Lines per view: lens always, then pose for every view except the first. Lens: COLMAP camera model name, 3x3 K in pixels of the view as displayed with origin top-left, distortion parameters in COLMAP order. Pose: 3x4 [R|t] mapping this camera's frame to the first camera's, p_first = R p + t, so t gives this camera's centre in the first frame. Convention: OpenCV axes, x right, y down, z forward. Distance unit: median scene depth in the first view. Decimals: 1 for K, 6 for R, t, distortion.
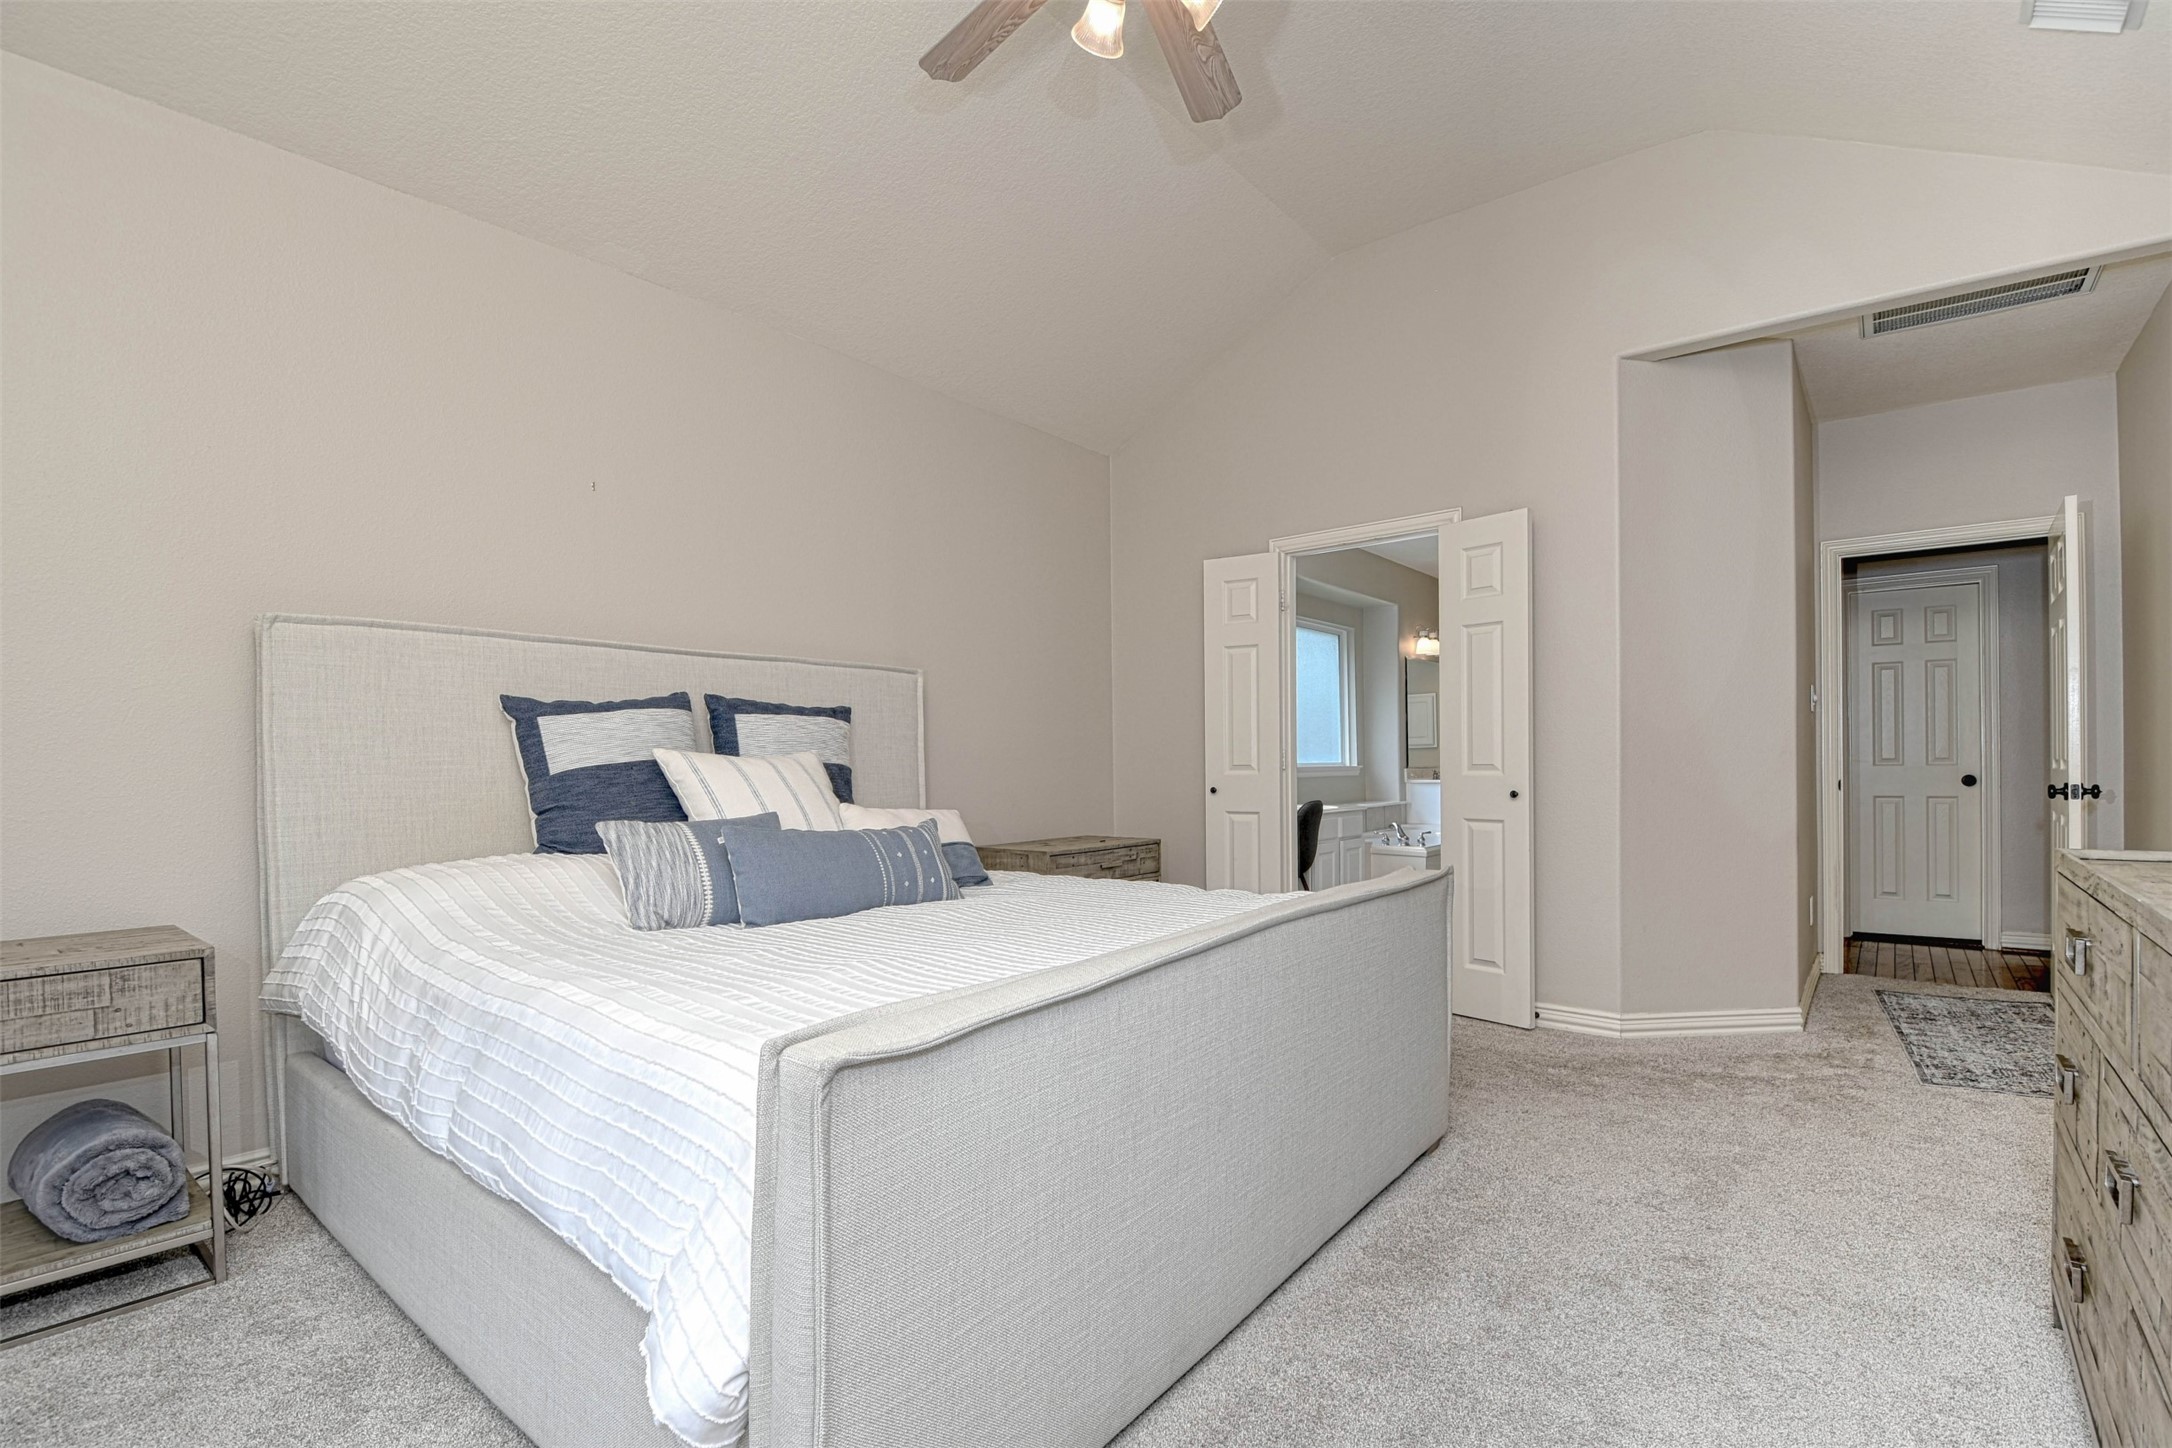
lens RADIAL K [[987.9, 0, 1091.0], [0, 987.9, 768.1], [0, 0, 1]] dist [0.000621, -0.019742]
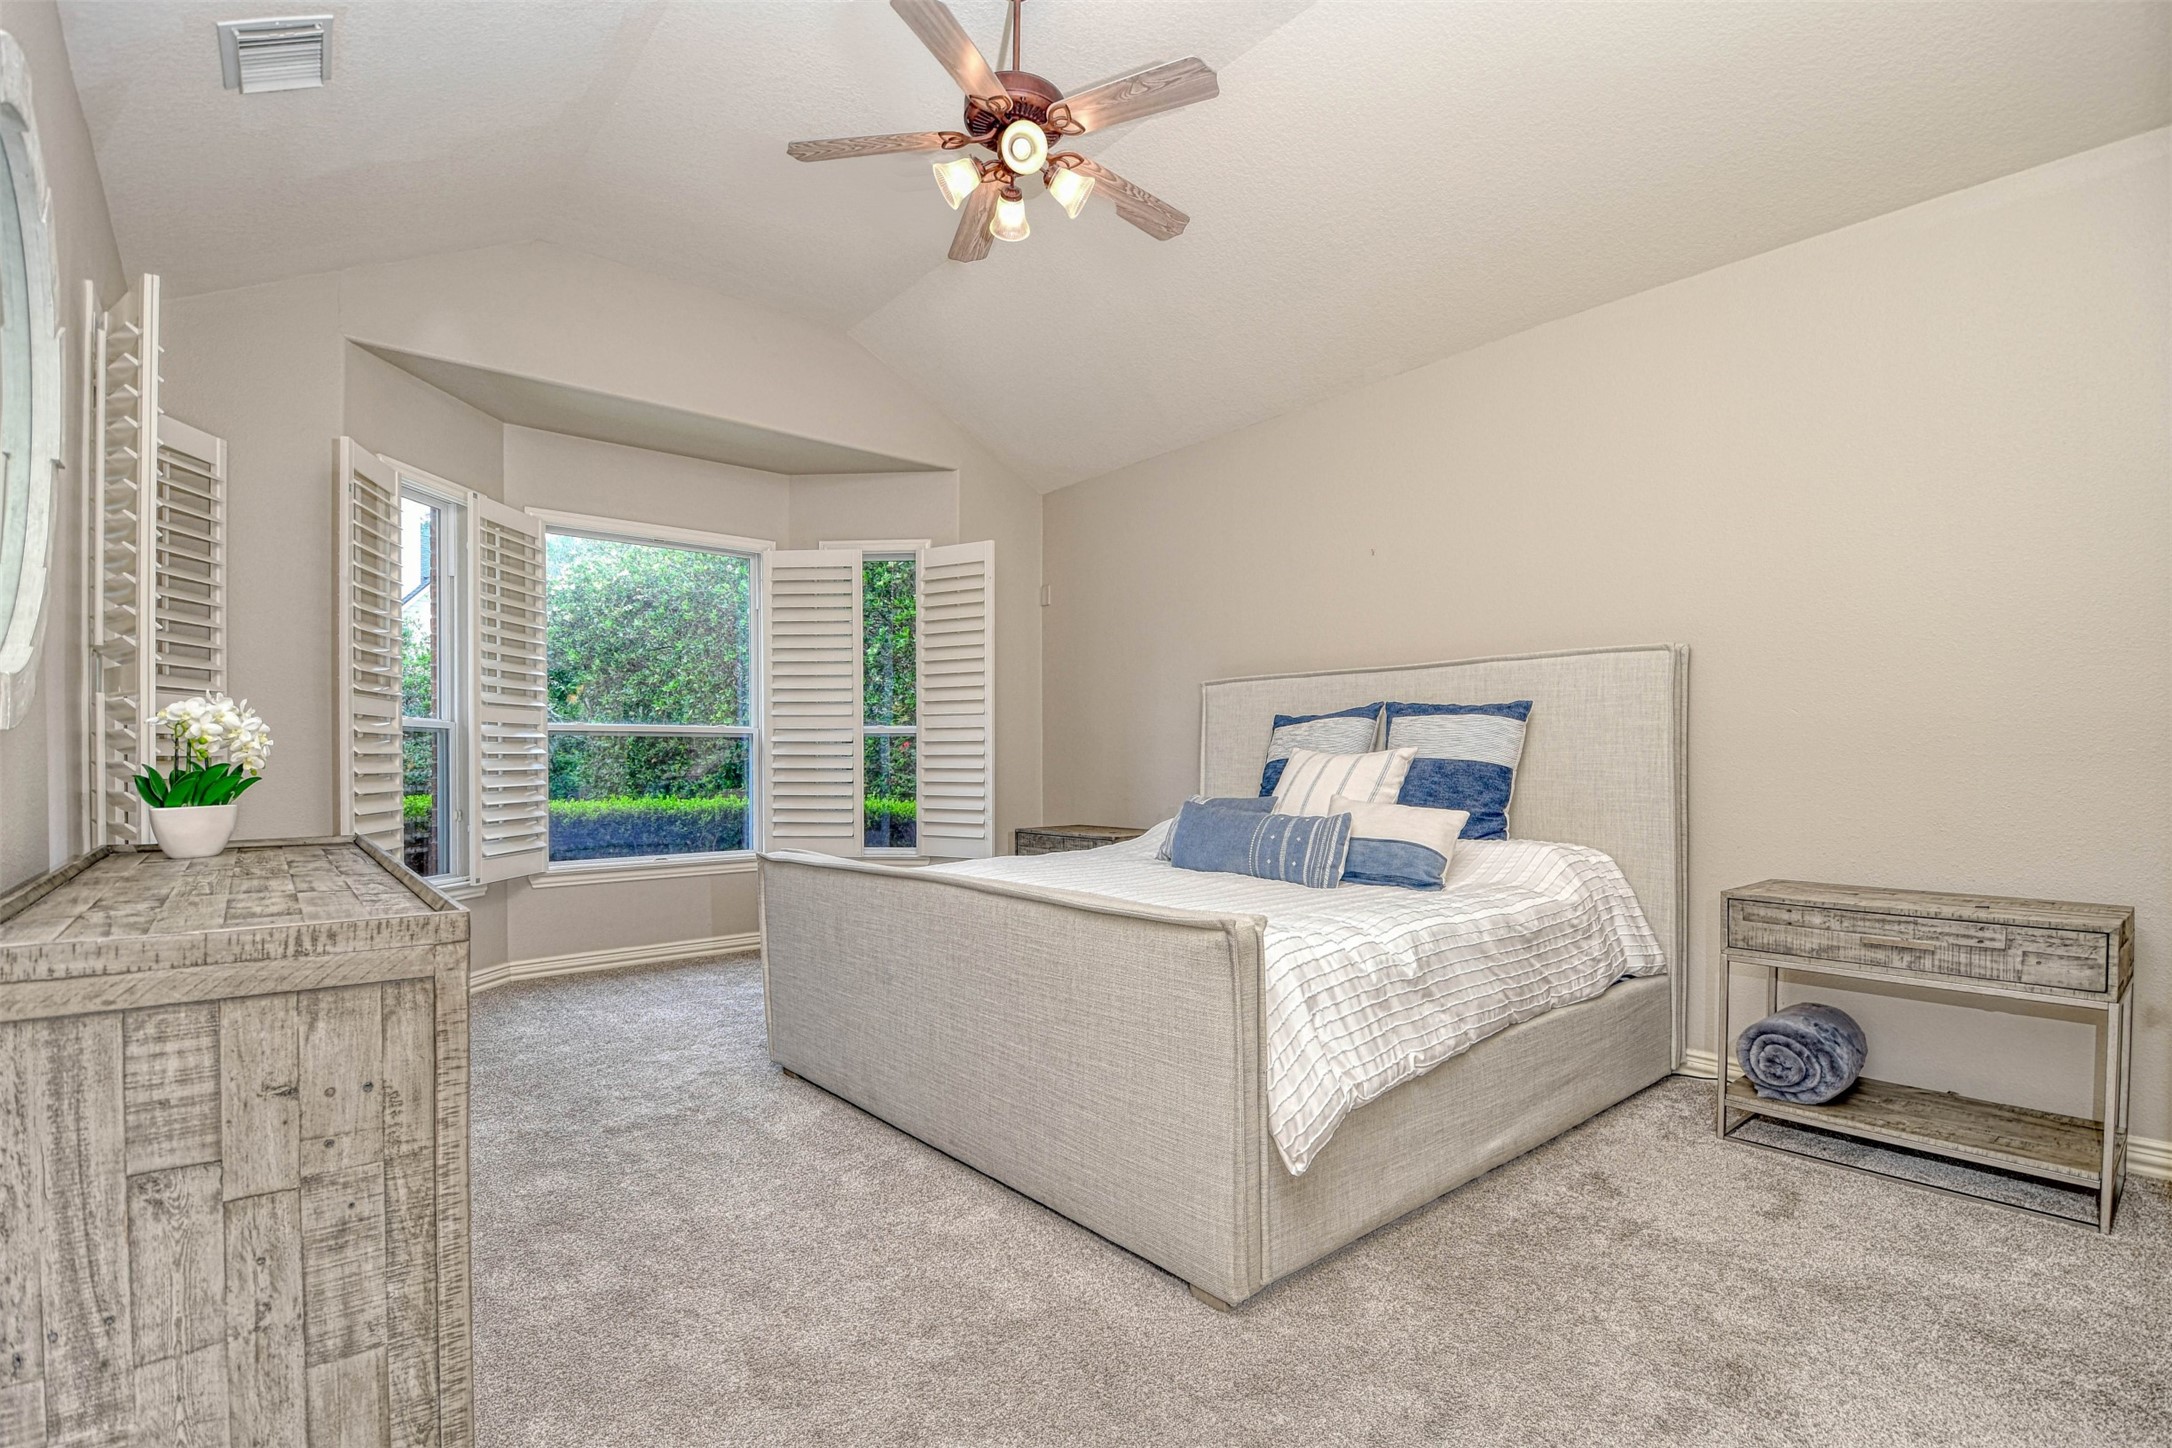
lens RADIAL K [[987.9, 0, 1091.0], [0, 987.9, 768.1], [0, 0, 1]] dist [0.000621, -0.019742]
pose [[-0.177396, 0.015352, -0.984020, 1.062766], [-0.007228, 0.999831, 0.016902, -0.015952], [0.984113, 0.010111, -0.177255, 1.020489]]
